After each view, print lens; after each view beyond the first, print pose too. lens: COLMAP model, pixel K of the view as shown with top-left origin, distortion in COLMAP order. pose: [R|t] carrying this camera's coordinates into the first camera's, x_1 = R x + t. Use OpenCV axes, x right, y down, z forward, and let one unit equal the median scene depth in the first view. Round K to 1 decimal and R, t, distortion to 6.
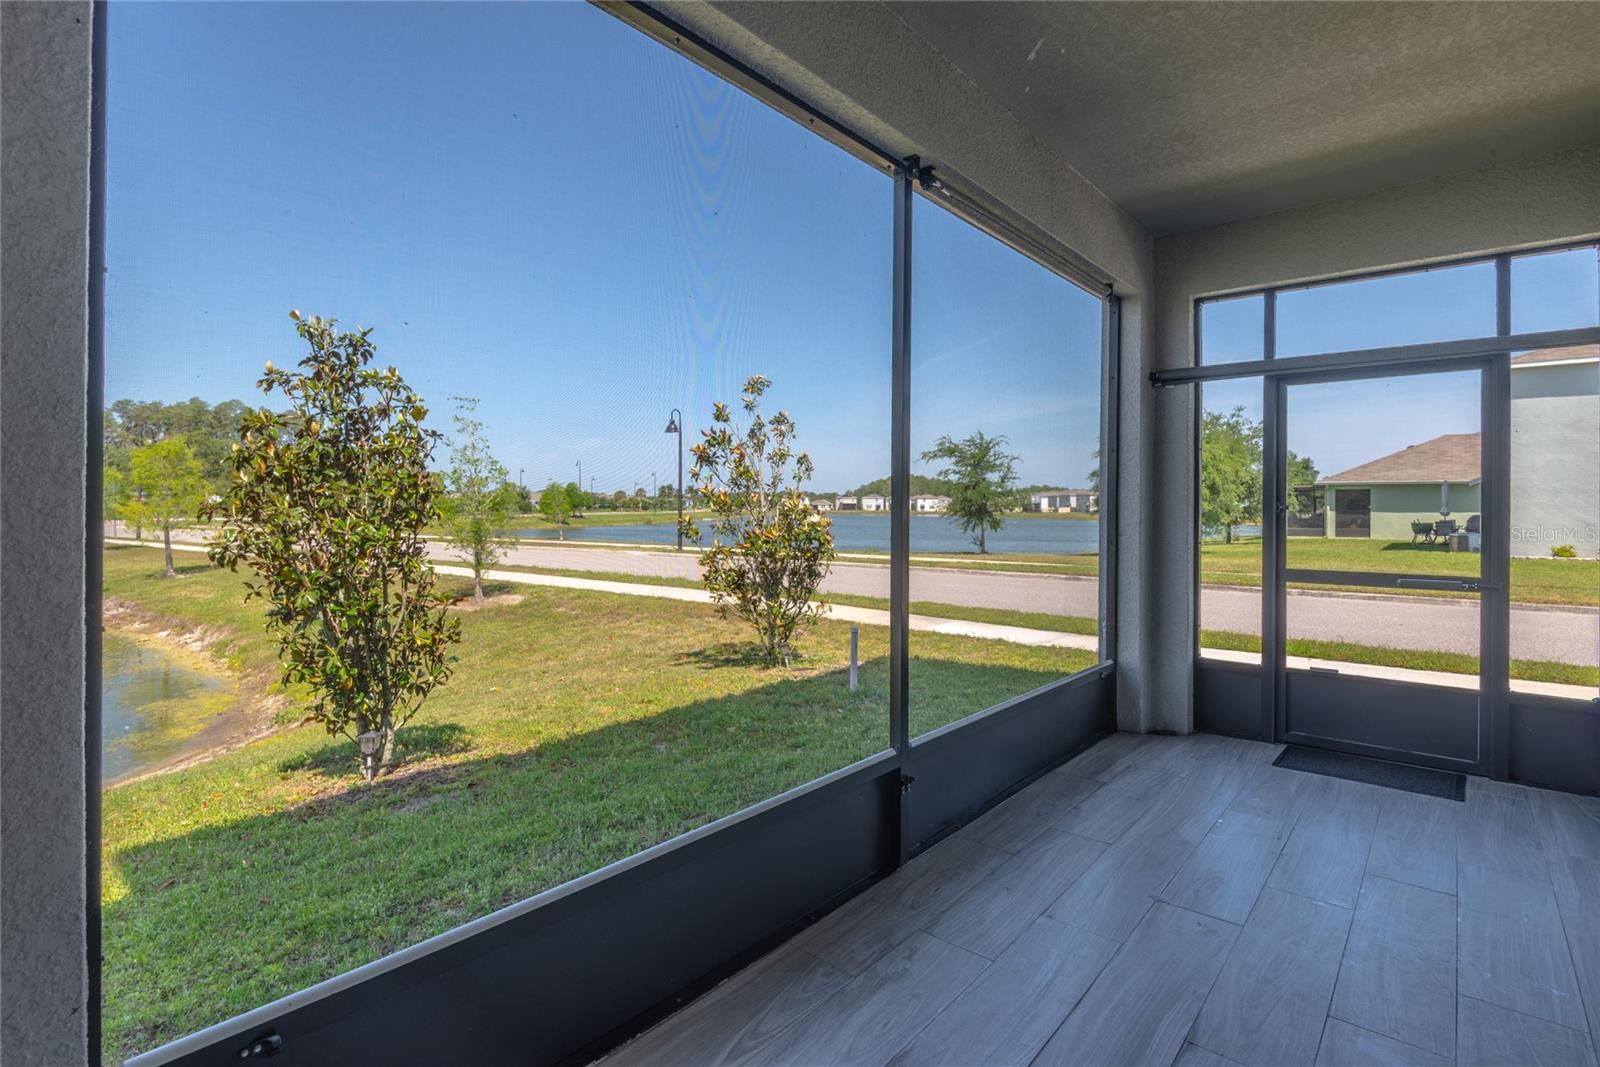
lens RADIAL K [[738.5, 0, 796.0], [0, 738.5, 531.0], [0, 0, 1]] dist [0.032367, -0.028989]
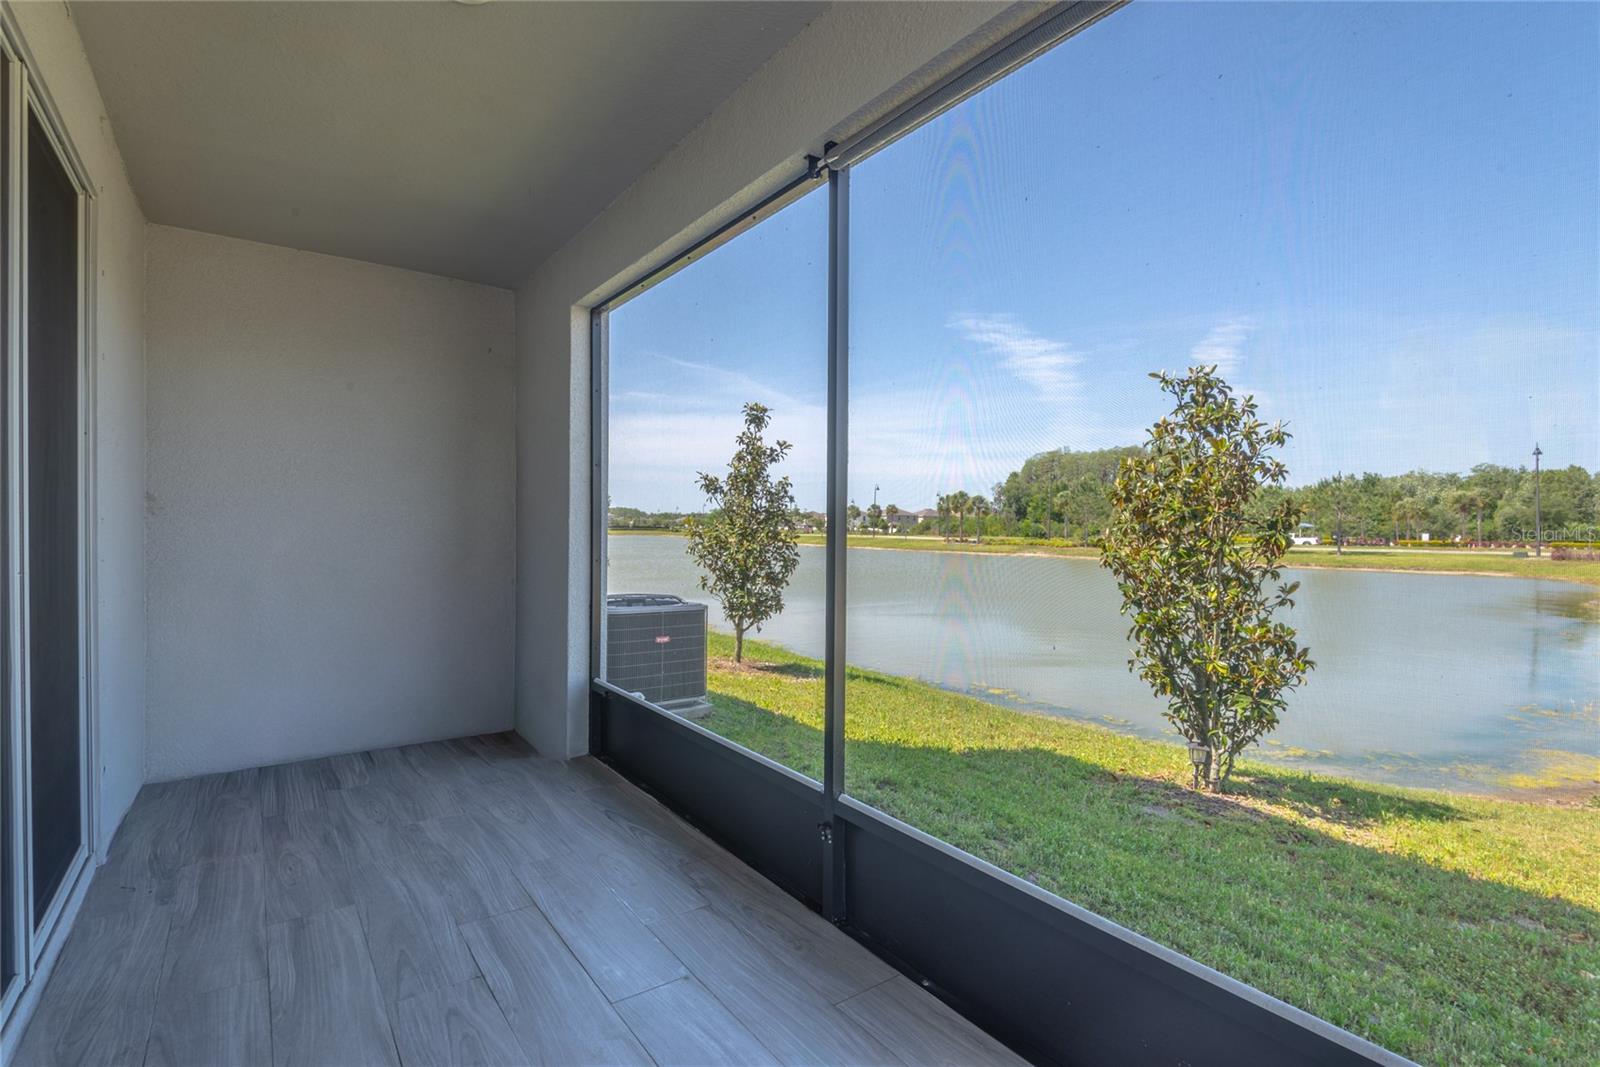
lens RADIAL K [[754.3, 0, 800.0], [0, 754.3, 533.5], [0, 0, 1]] dist [-0.001909, -0.031685]
pose [[-0.216904, -0.002461, -0.976190, 1.244449], [-0.045273, 0.998946, 0.007541, -0.026436], [0.975142, 0.045831, -0.216787, 1.365192]]
